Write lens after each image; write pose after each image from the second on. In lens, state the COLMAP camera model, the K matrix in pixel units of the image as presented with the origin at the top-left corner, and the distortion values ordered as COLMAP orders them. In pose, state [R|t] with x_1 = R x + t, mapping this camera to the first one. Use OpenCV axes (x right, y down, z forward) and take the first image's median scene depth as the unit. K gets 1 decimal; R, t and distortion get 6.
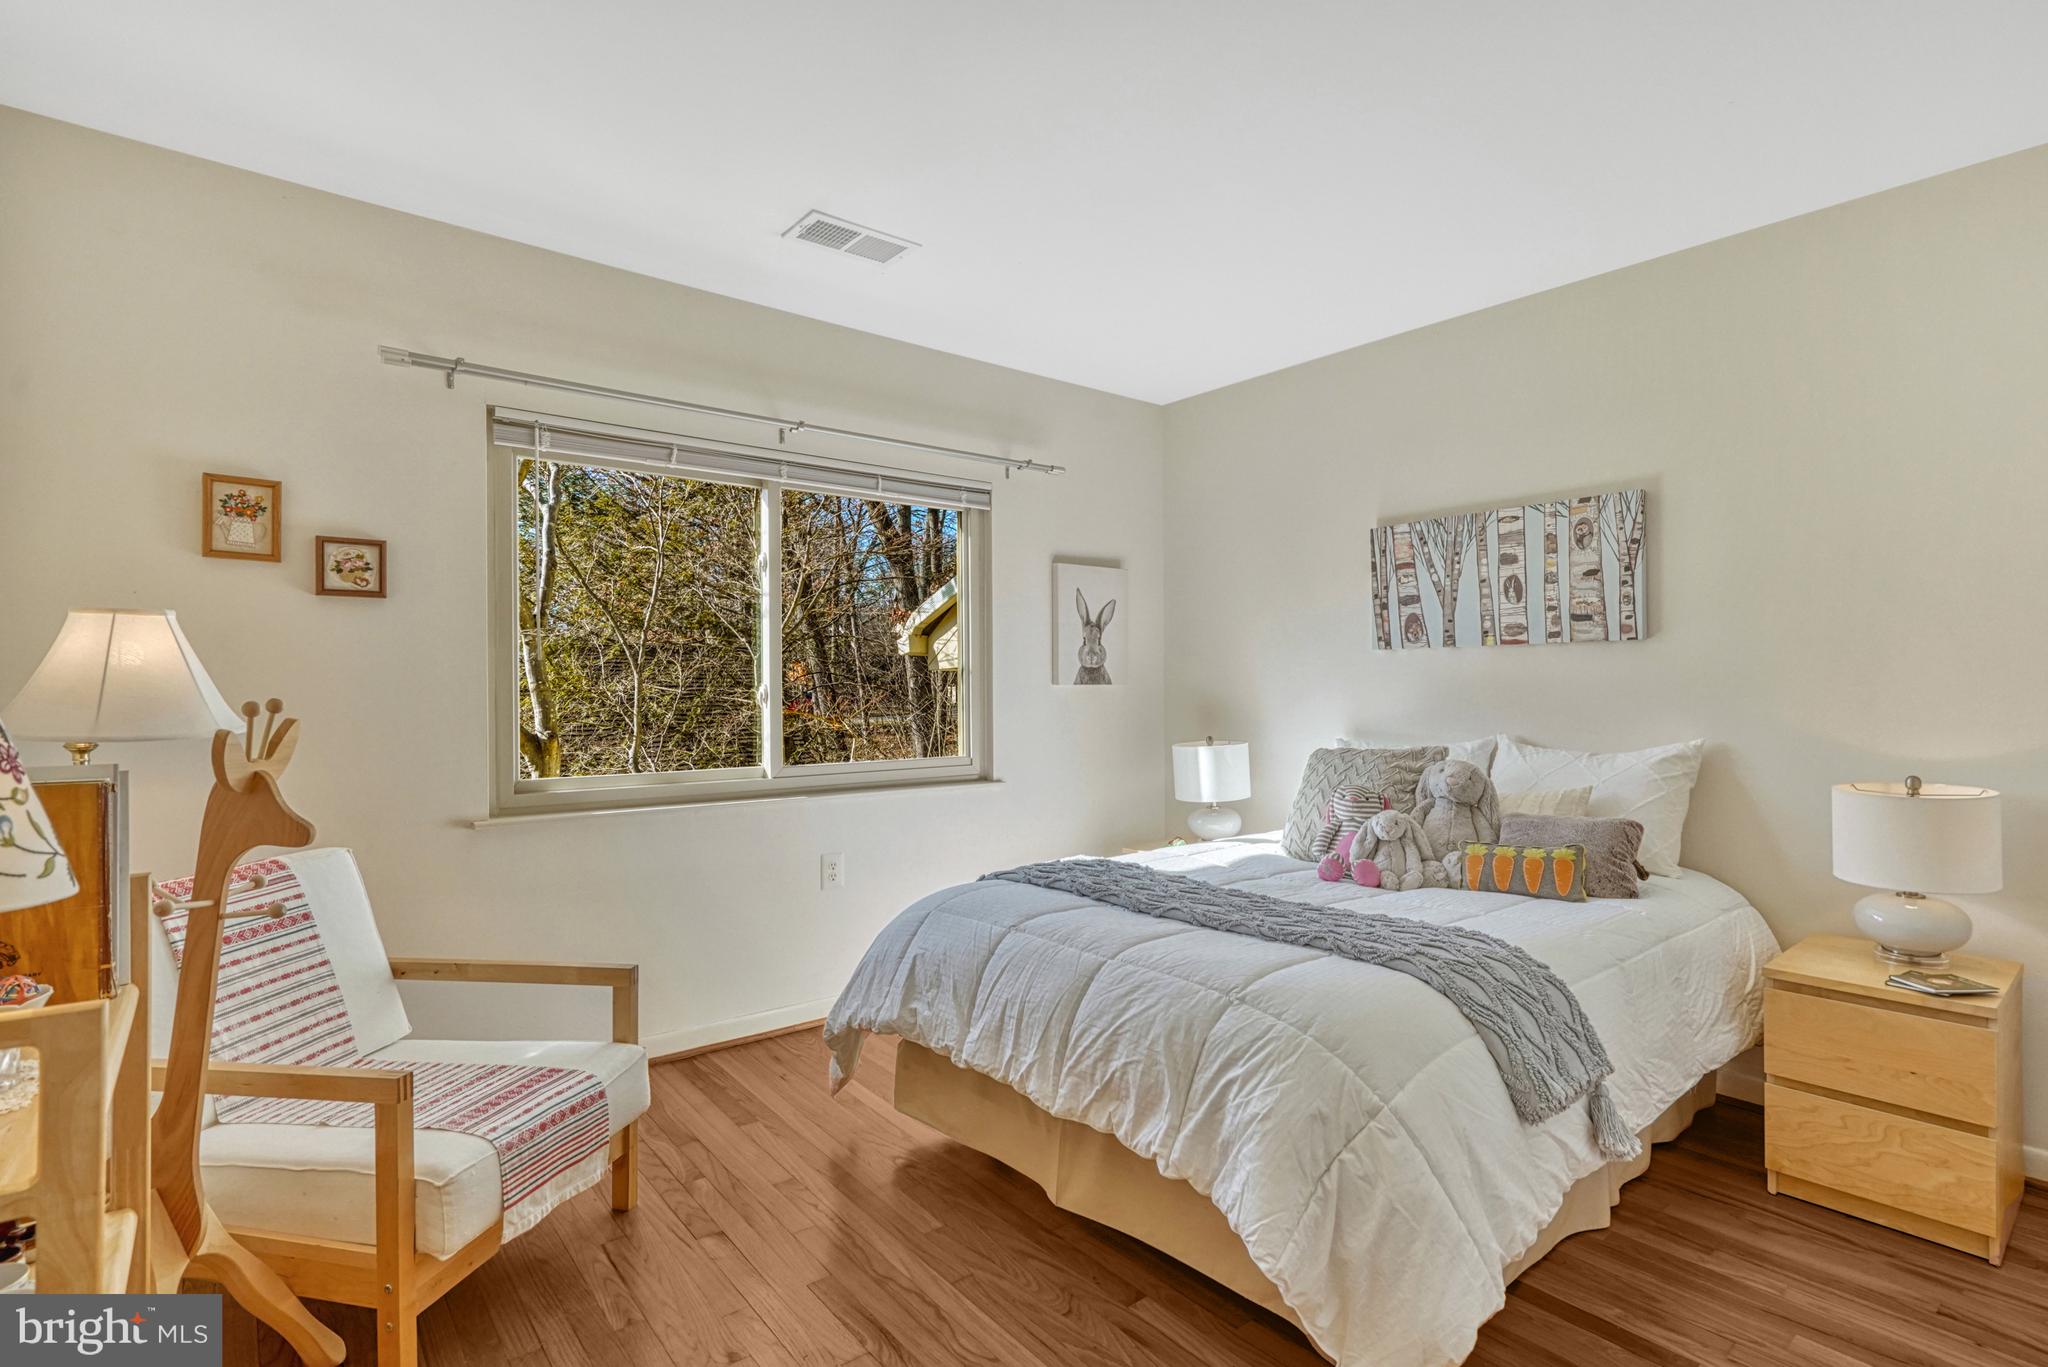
lens RADIAL K [[947.9, 0, 1019.3], [0, 947.9, 678.9], [0, 0, 1]] dist [0.000231, 0.000019]
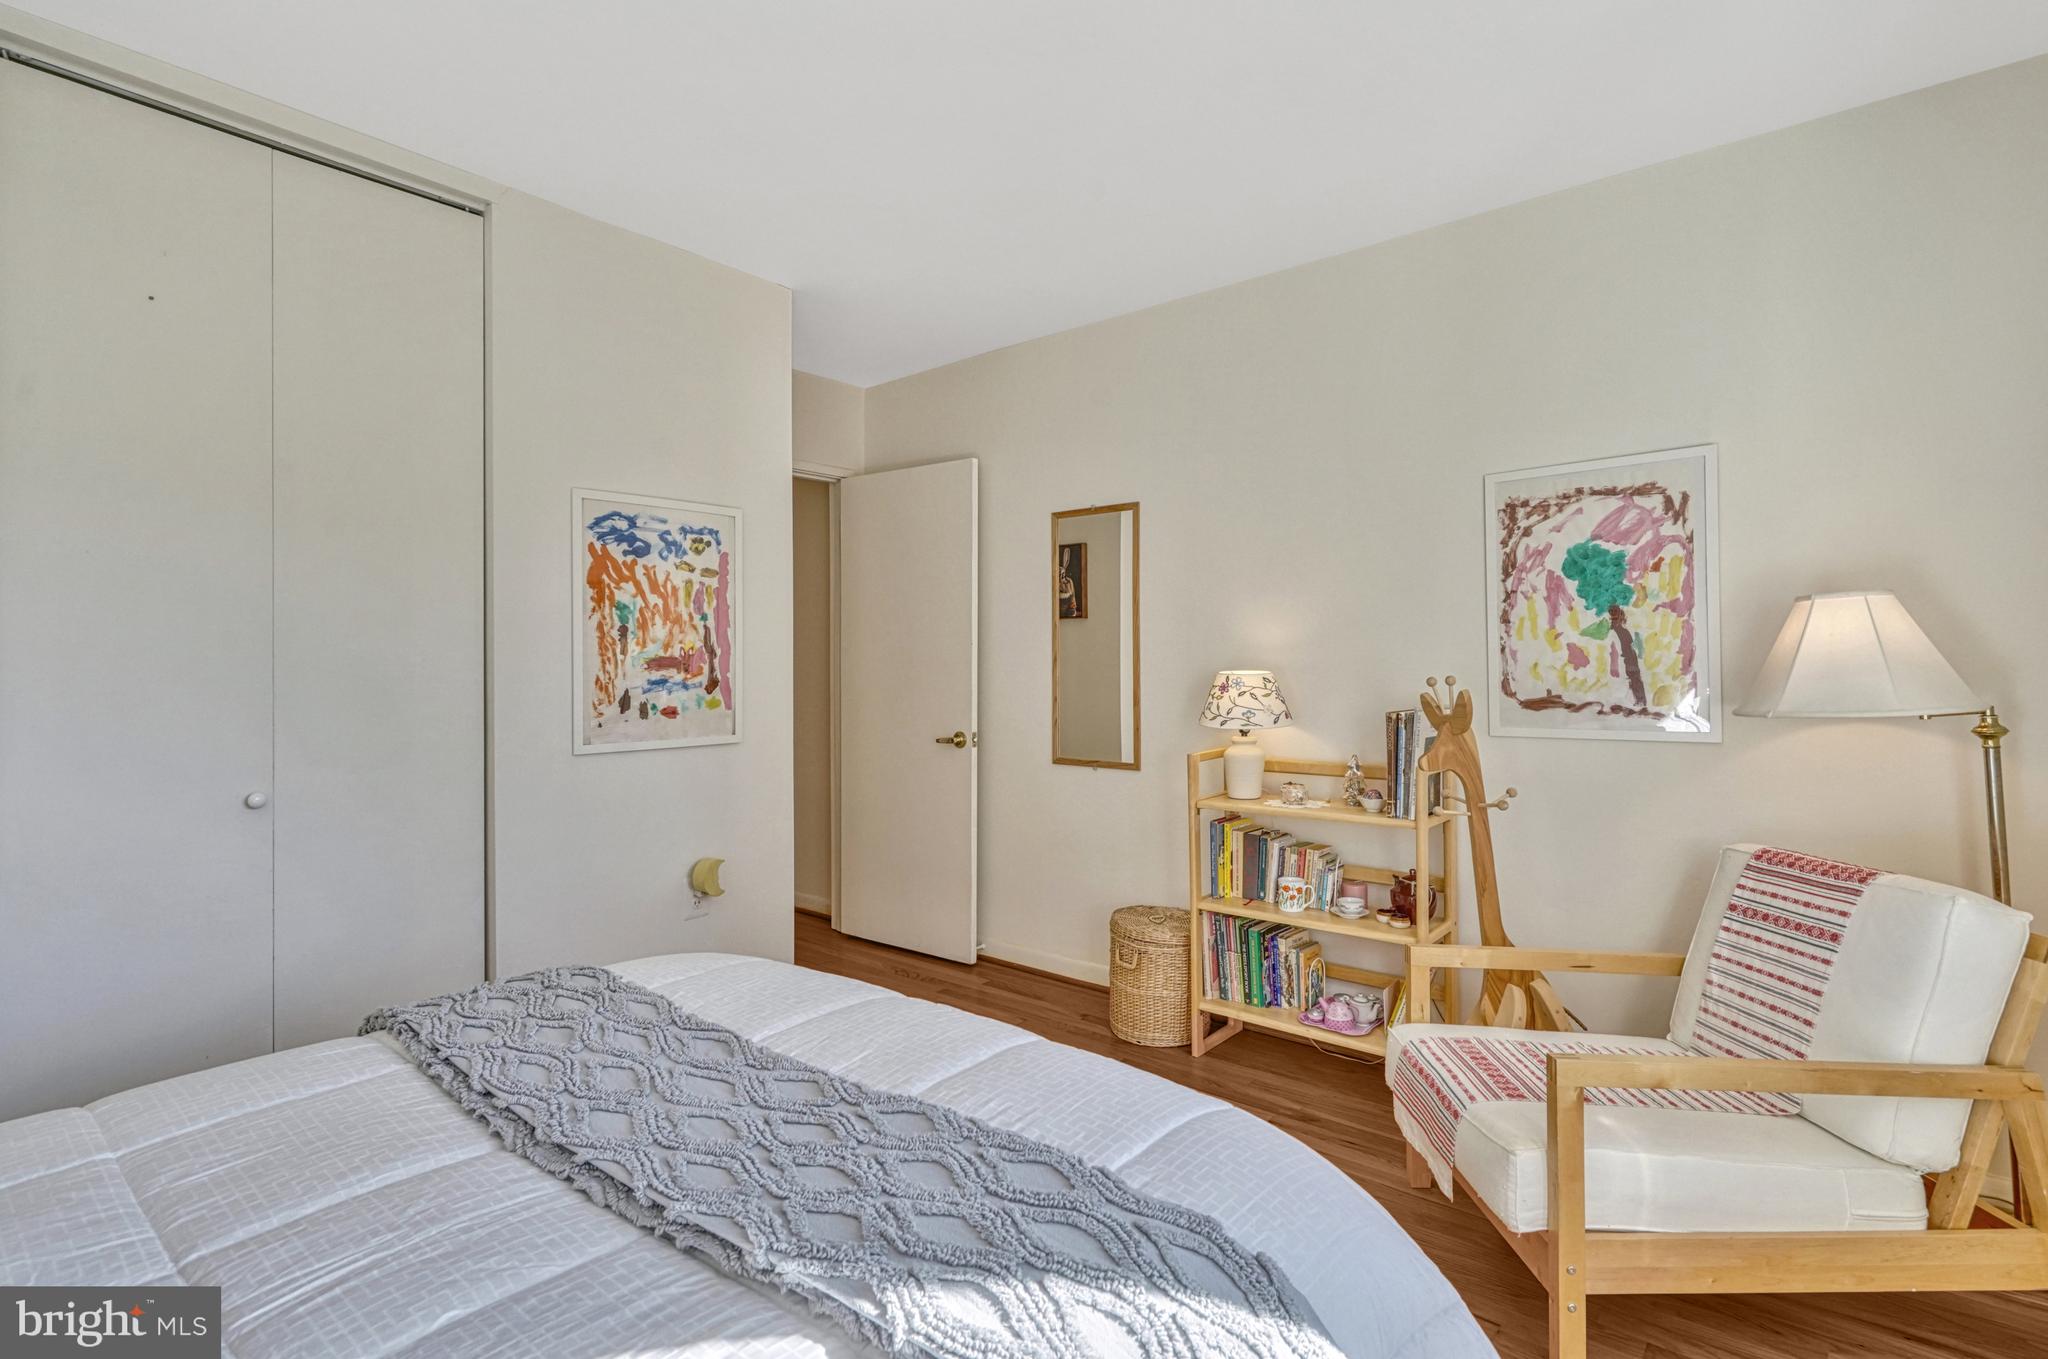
lens RADIAL K [[947.9, 0, 1025.6], [0, 947.9, 669.7], [0, 0, 1]] dist [0.000231, 0.000019]
pose [[-0.981487, 0.002986, -0.191506, 0.141380], [0.003327, 0.999993, -0.001457, 0.006085], [0.191501, -0.002067, -0.981490, 1.793151]]
